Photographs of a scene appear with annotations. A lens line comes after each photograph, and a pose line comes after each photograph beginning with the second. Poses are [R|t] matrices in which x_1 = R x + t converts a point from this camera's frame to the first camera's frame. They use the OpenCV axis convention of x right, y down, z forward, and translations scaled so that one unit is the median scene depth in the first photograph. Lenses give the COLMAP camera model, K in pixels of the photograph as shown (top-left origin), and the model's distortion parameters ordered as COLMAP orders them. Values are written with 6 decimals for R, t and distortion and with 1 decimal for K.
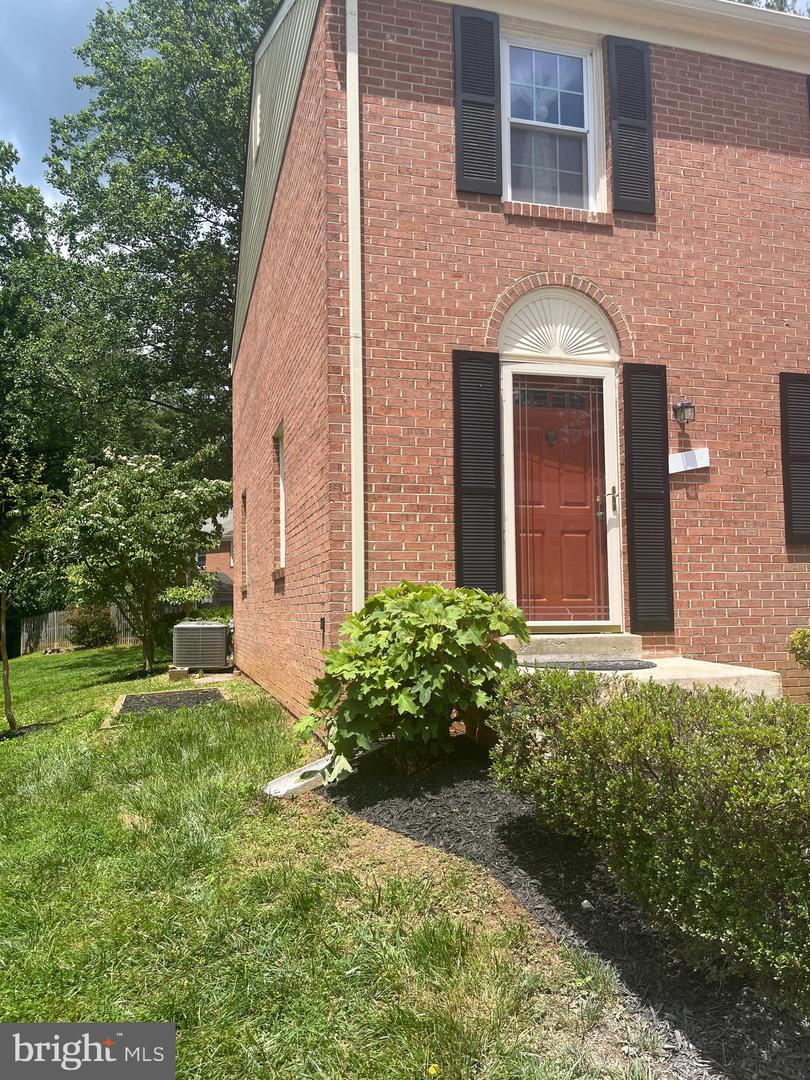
lens RADIAL K [[816.0, 0, 404.3], [0, 816.0, 543.9], [0, 0, 1]] dist [0.028274, -0.040277]
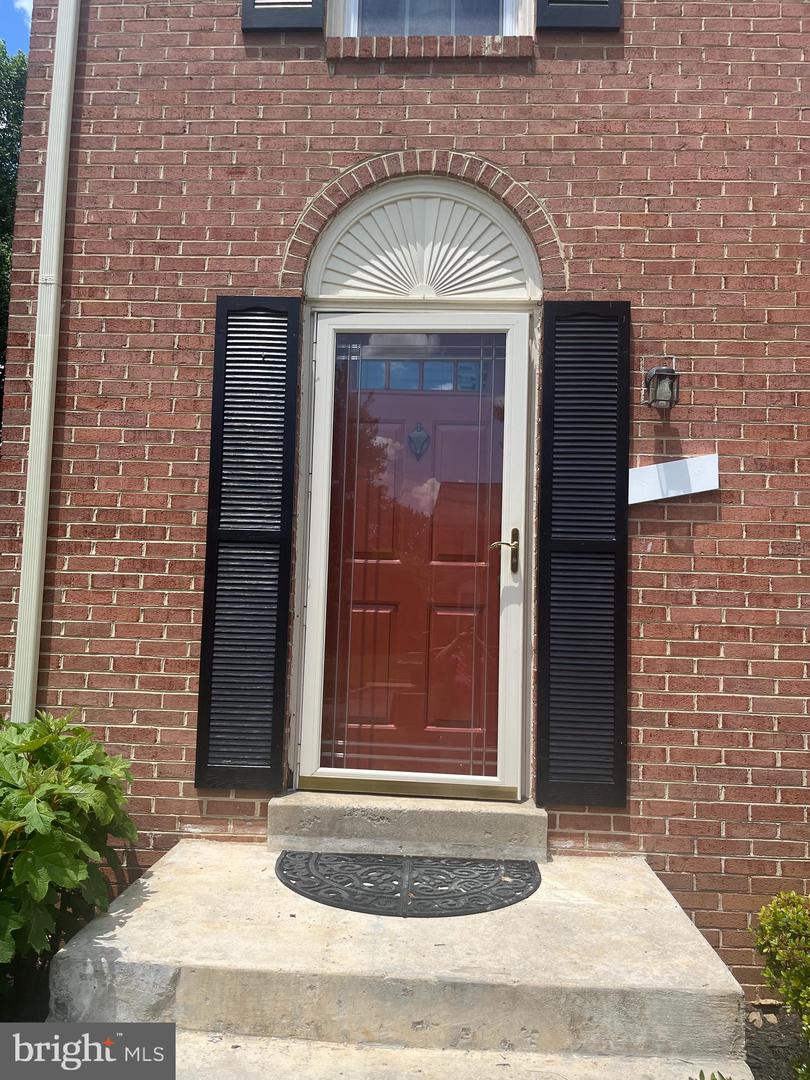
lens RADIAL K [[816.0, 0, 402.7], [0, 816.0, 538.9], [0, 0, 1]] dist [0.028274, -0.040277]
pose [[0.952992, 0.013991, -0.302672, 0.347019], [-0.017323, 0.999815, -0.008328, -0.056772], [0.302500, 0.013180, 0.953058, 0.454898]]
